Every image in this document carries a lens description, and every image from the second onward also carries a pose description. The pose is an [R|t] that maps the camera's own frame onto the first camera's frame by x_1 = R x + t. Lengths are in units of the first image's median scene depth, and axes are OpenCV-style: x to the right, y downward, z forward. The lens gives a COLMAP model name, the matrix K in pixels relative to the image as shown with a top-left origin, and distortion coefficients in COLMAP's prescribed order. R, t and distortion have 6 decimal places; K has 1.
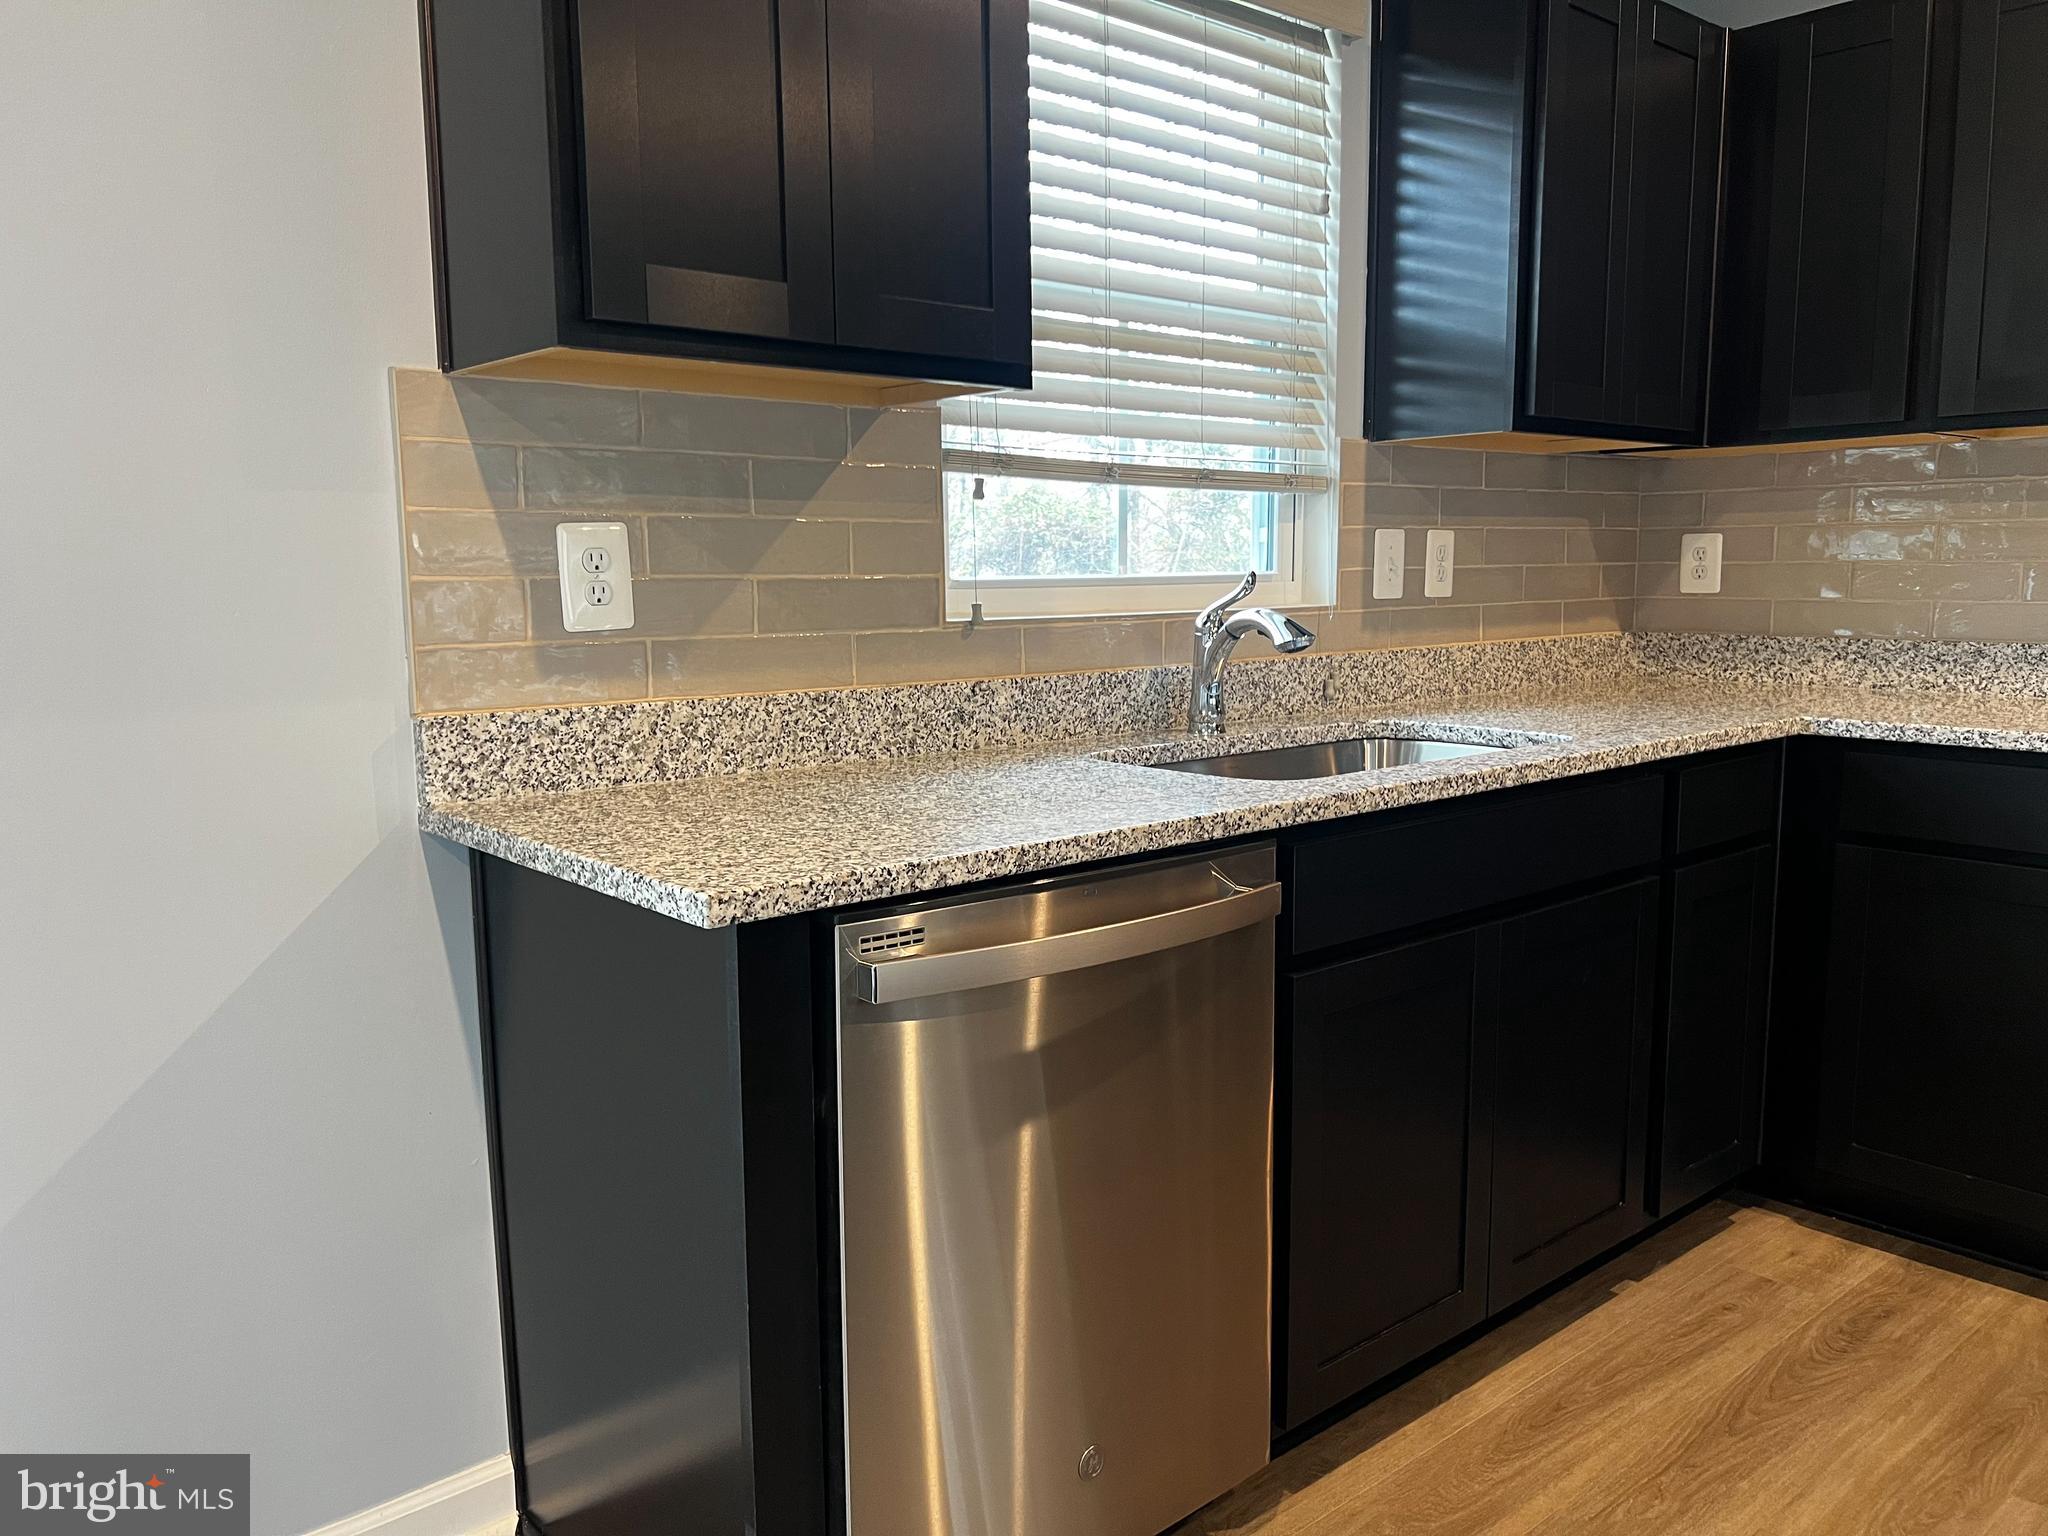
lens RADIAL K [[1552.2, 0, 1051.5], [0, 1552.2, 777.4], [0, 0, 1]] dist [0.108466, -0.135052]
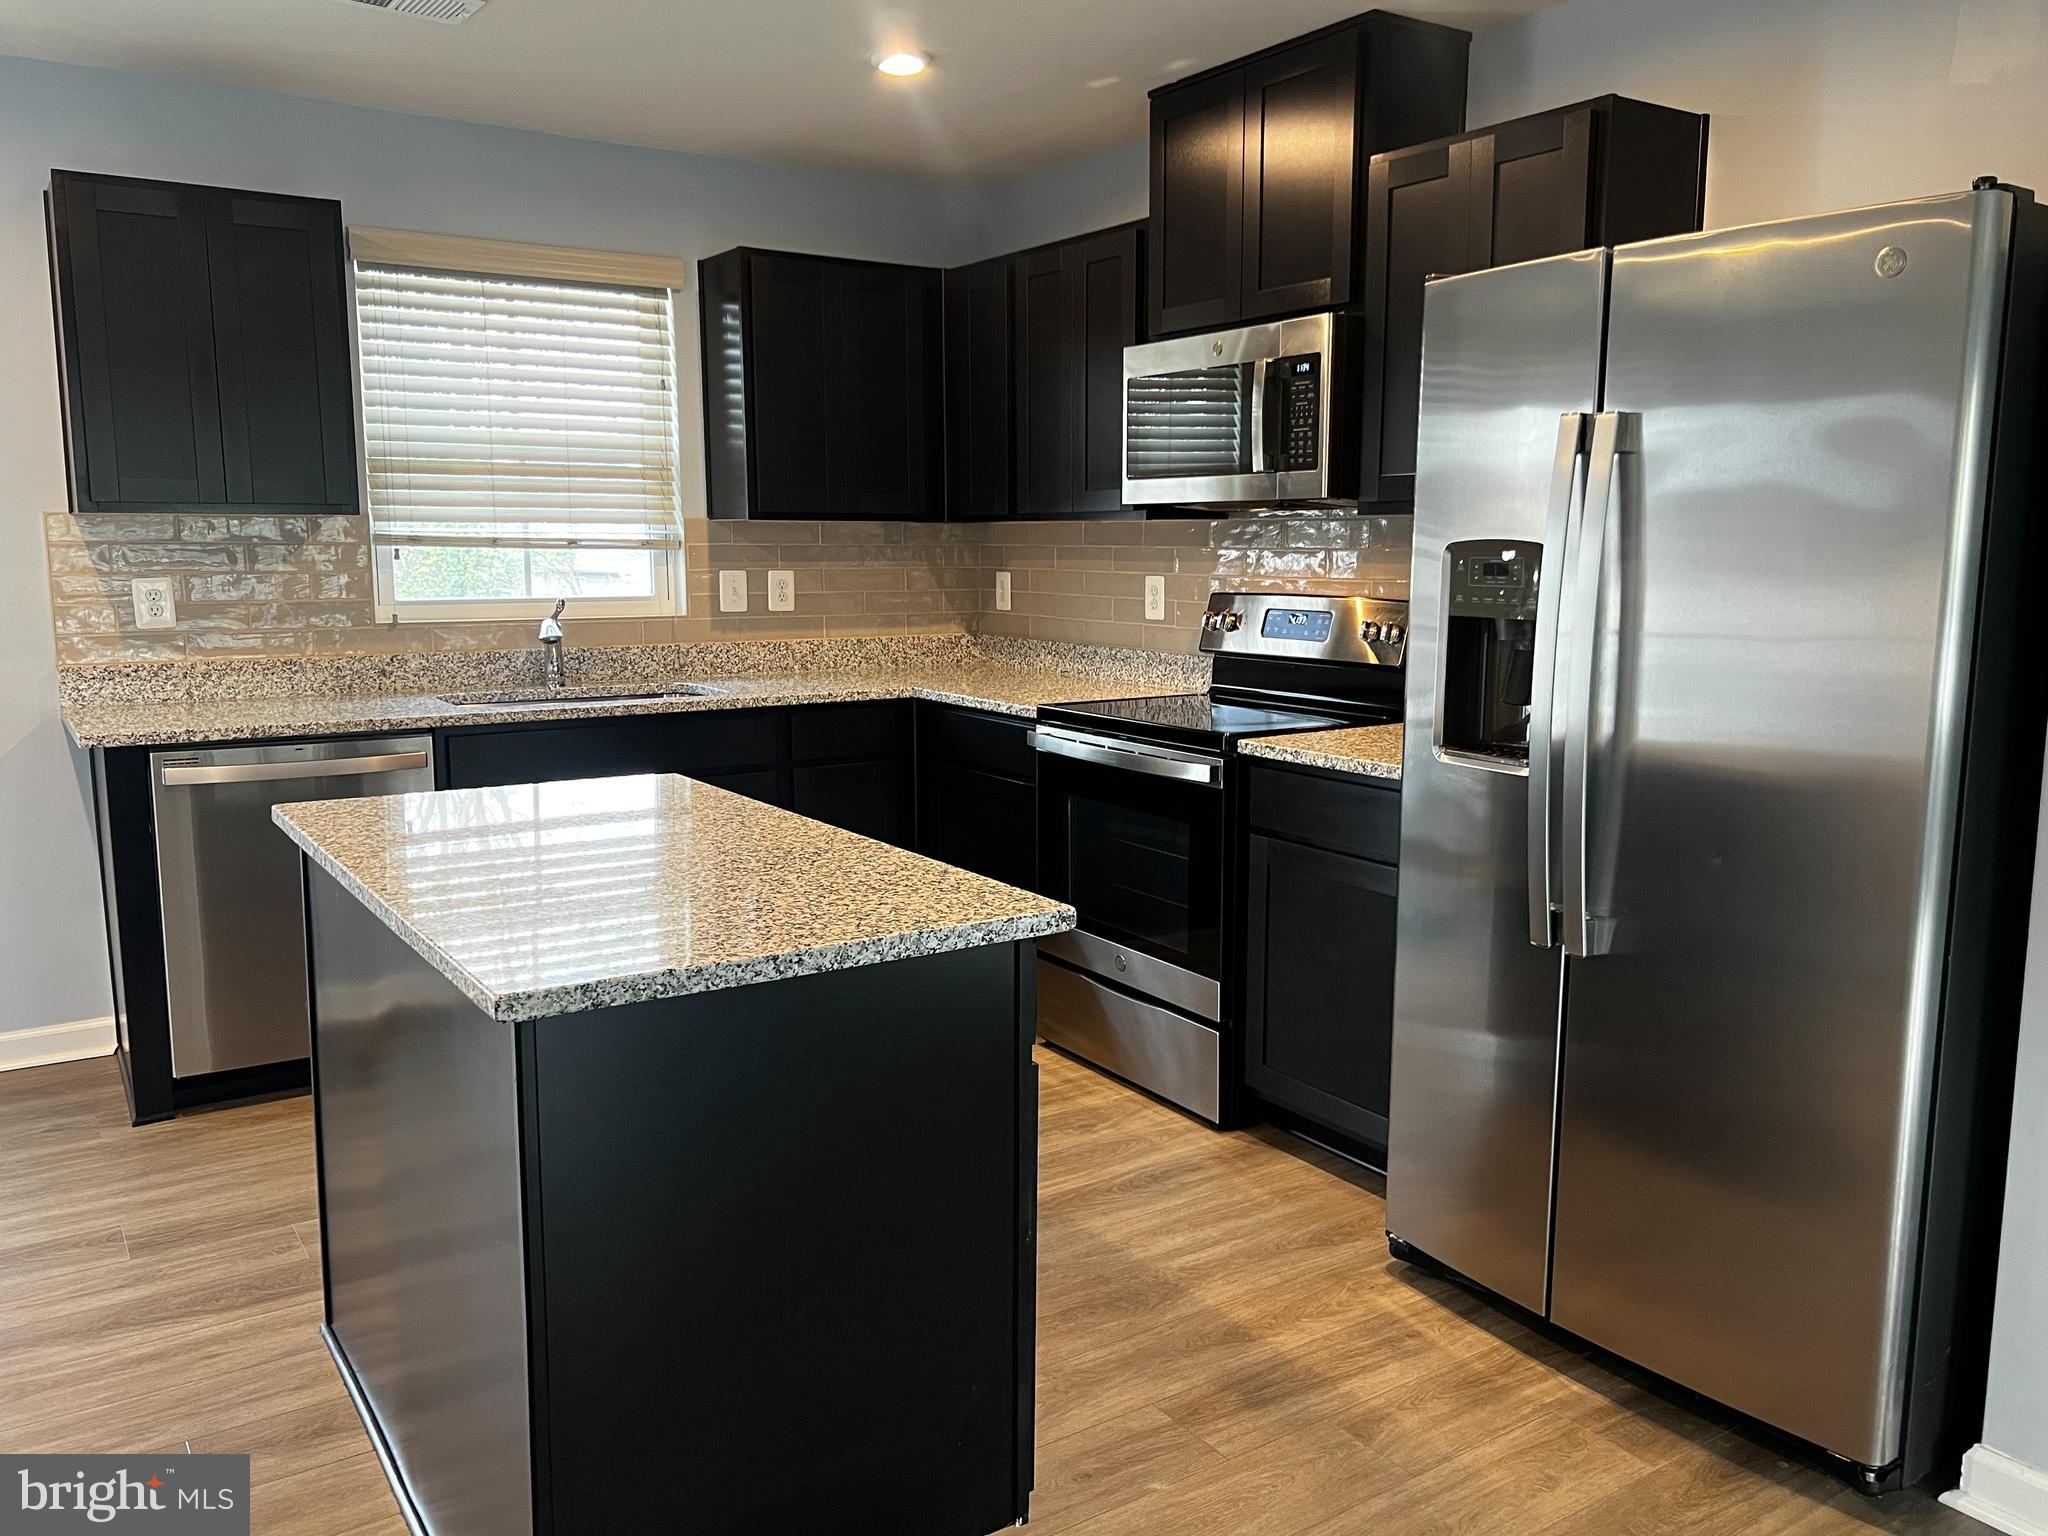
lens RADIAL K [[1587.4, 0, 1030.9], [0, 1587.4, 772.3], [0, 0, 1]] dist [0.117168, -0.146579]
pose [[0.990773, 0.029199, -0.132348, 0.821867], [-0.027462, 0.999511, 0.014927, 0.025104], [0.132719, -0.011155, 0.991091, -0.705838]]
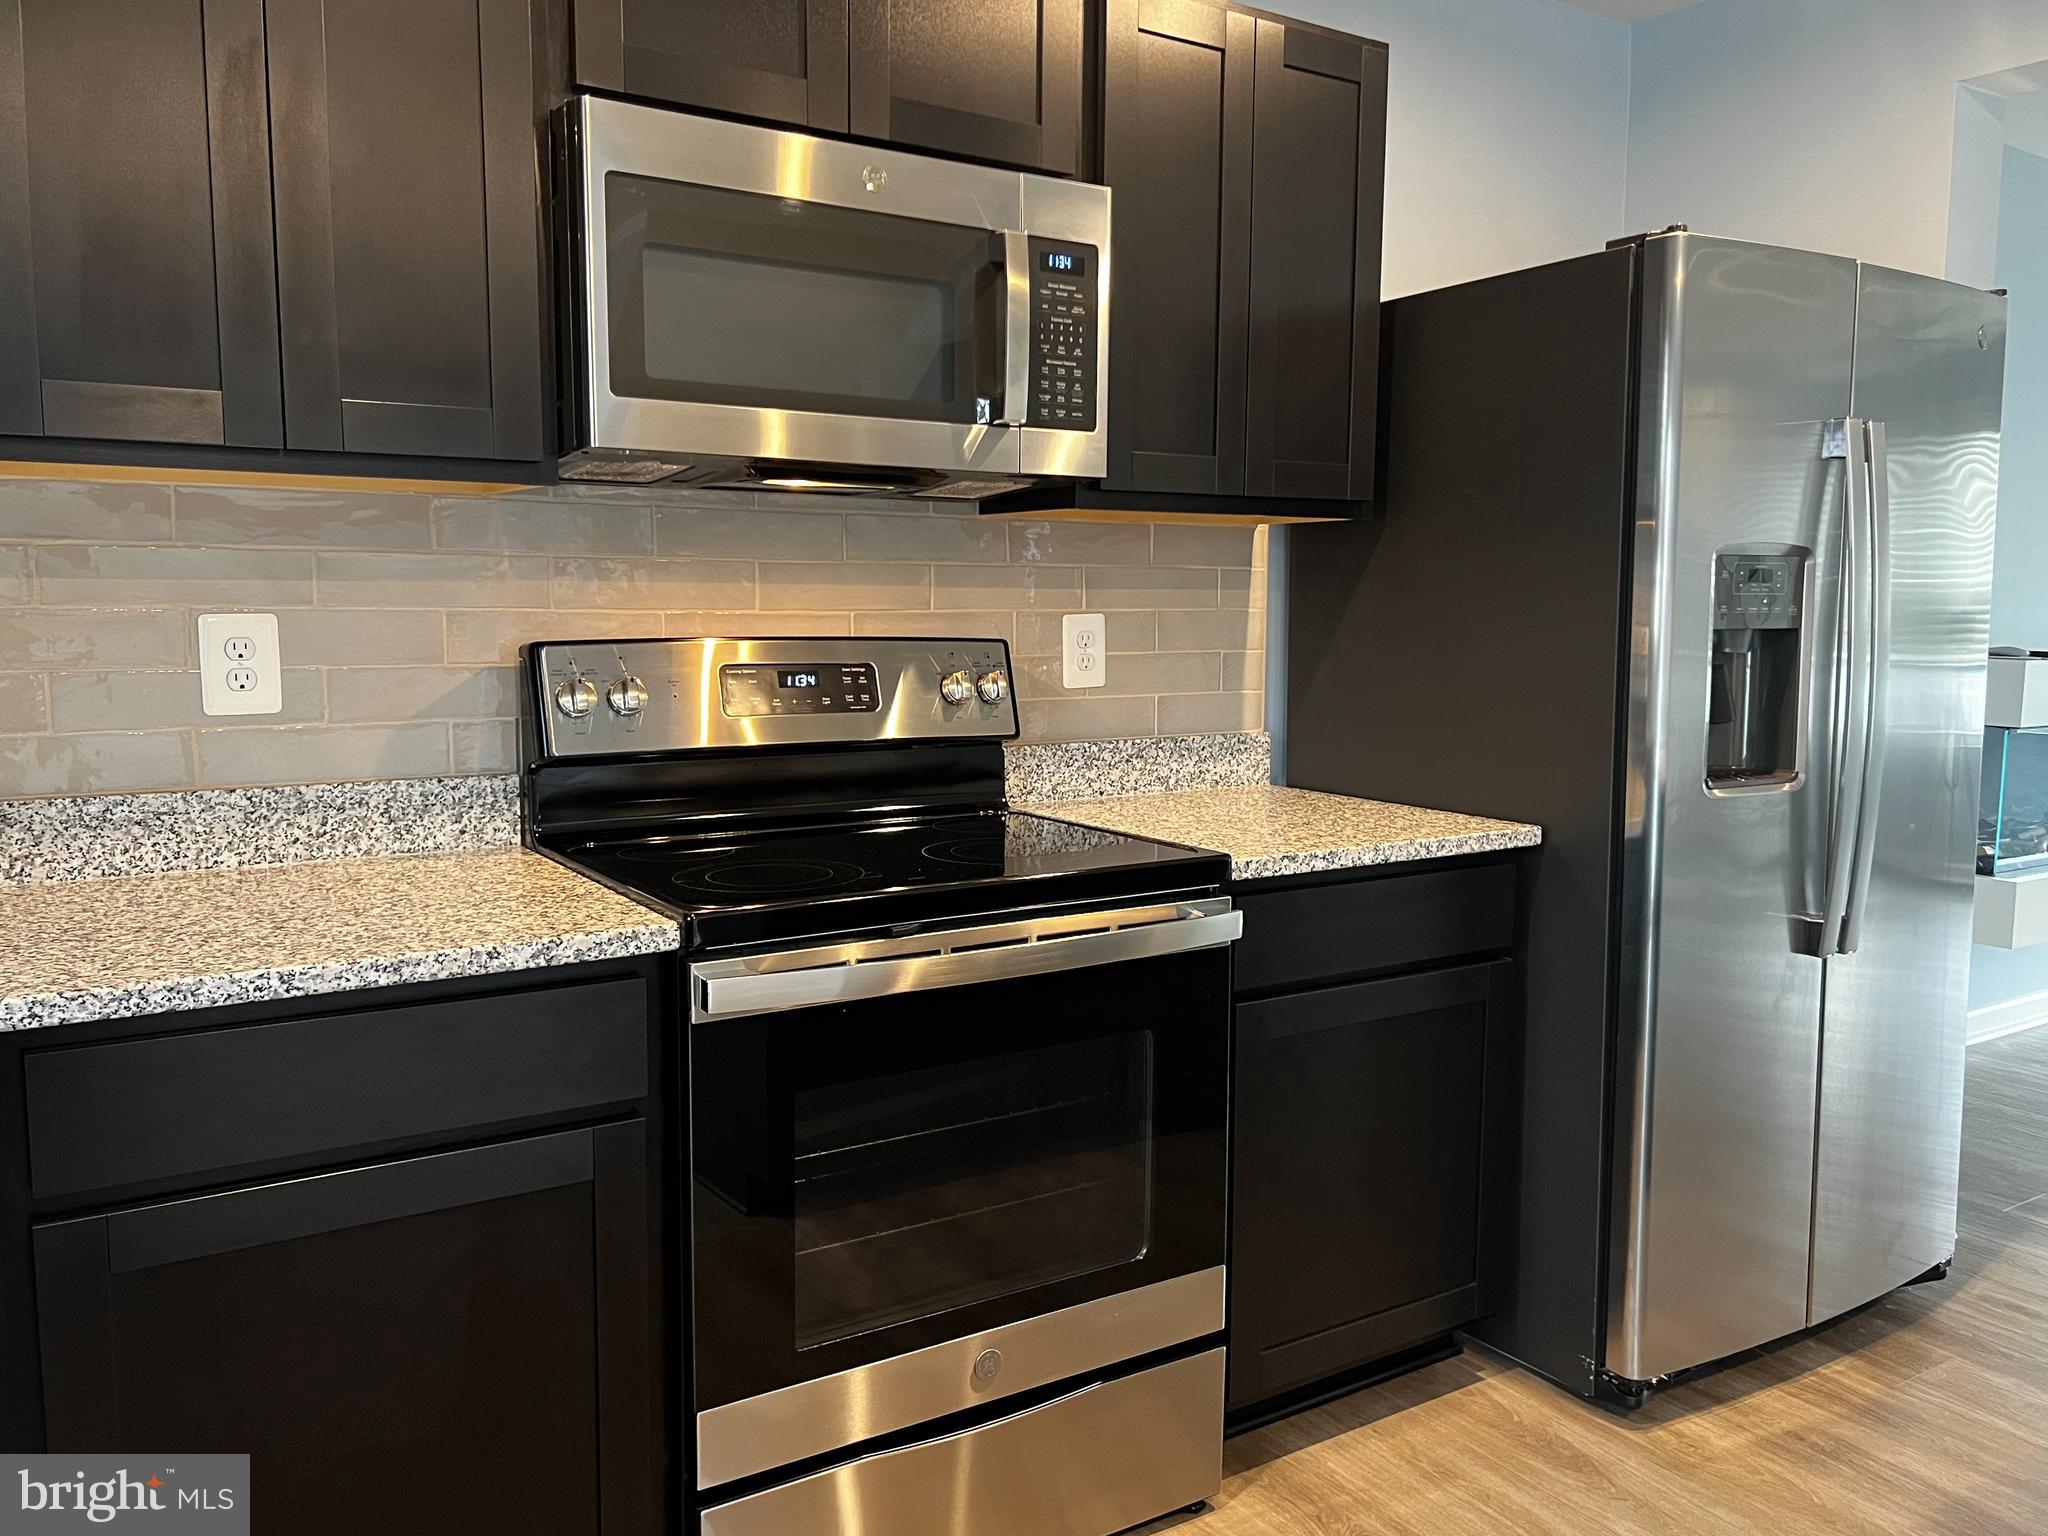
lens RADIAL K [[1587.4, 0, 1030.9], [0, 1587.4, 772.3], [0, 0, 1]] dist [0.117168, -0.146579]
pose [[0.143925, -0.106959, 0.983791, 0.021707], [0.127293, 0.987884, 0.088782, -0.113975], [-0.981367, 0.112452, 0.155797, 0.563546]]
